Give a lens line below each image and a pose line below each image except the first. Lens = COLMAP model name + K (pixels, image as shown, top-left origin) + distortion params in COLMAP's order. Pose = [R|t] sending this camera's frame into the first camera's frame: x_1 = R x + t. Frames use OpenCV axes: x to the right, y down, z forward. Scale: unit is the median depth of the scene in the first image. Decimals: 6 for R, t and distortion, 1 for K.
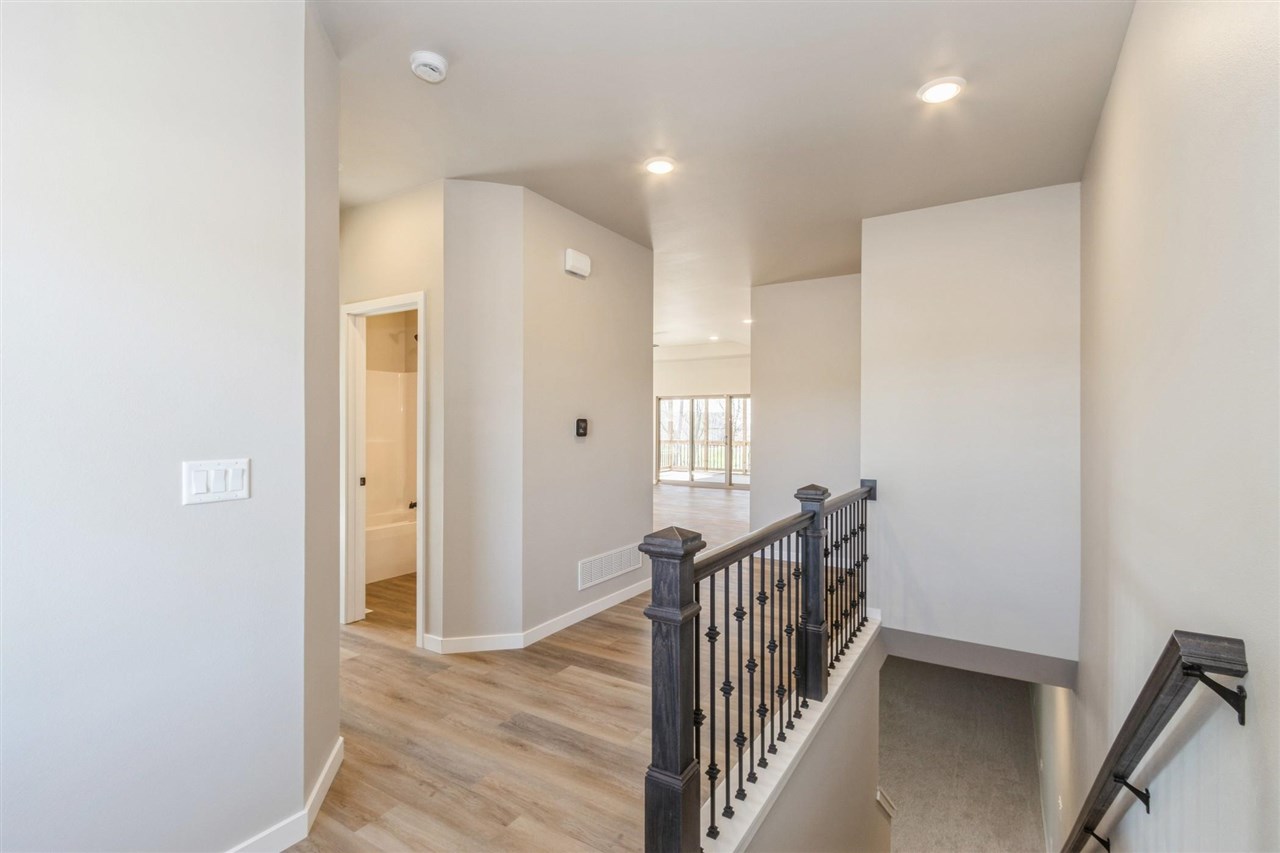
lens RADIAL K [[598.5, 0, 641.1], [0, 598.5, 431.6], [0, 0, 1]] dist [0.008797, 0.000286]
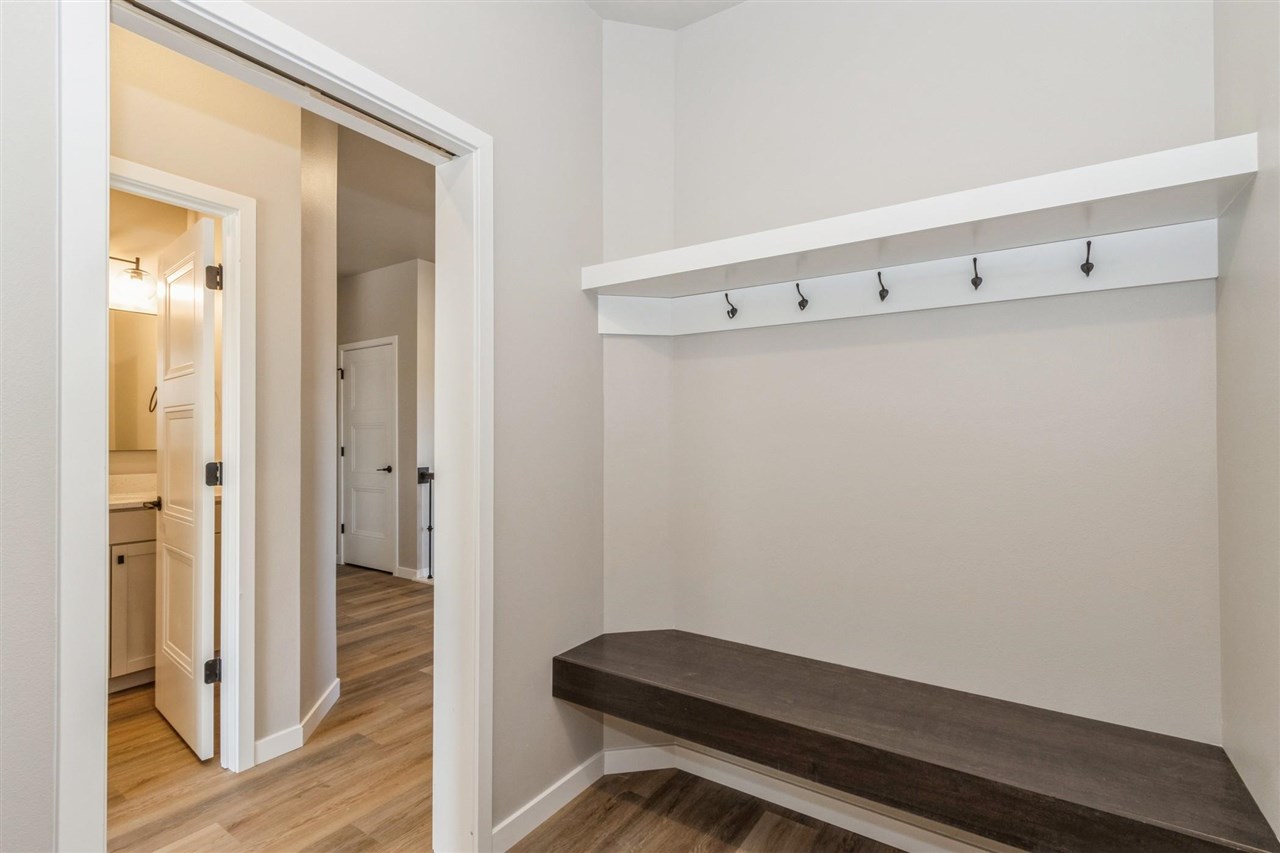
lens RADIAL K [[598.5, 0, 641.1], [0, 598.5, 431.6], [0, 0, 1]] dist [0.008797, 0.000286]
pose [[0.024130, -0.000510, 0.999709, -1.042921], [0.003974, 0.999992, 0.000414, 0.004061], [-0.999701, 0.003963, 0.024132, 0.594521]]
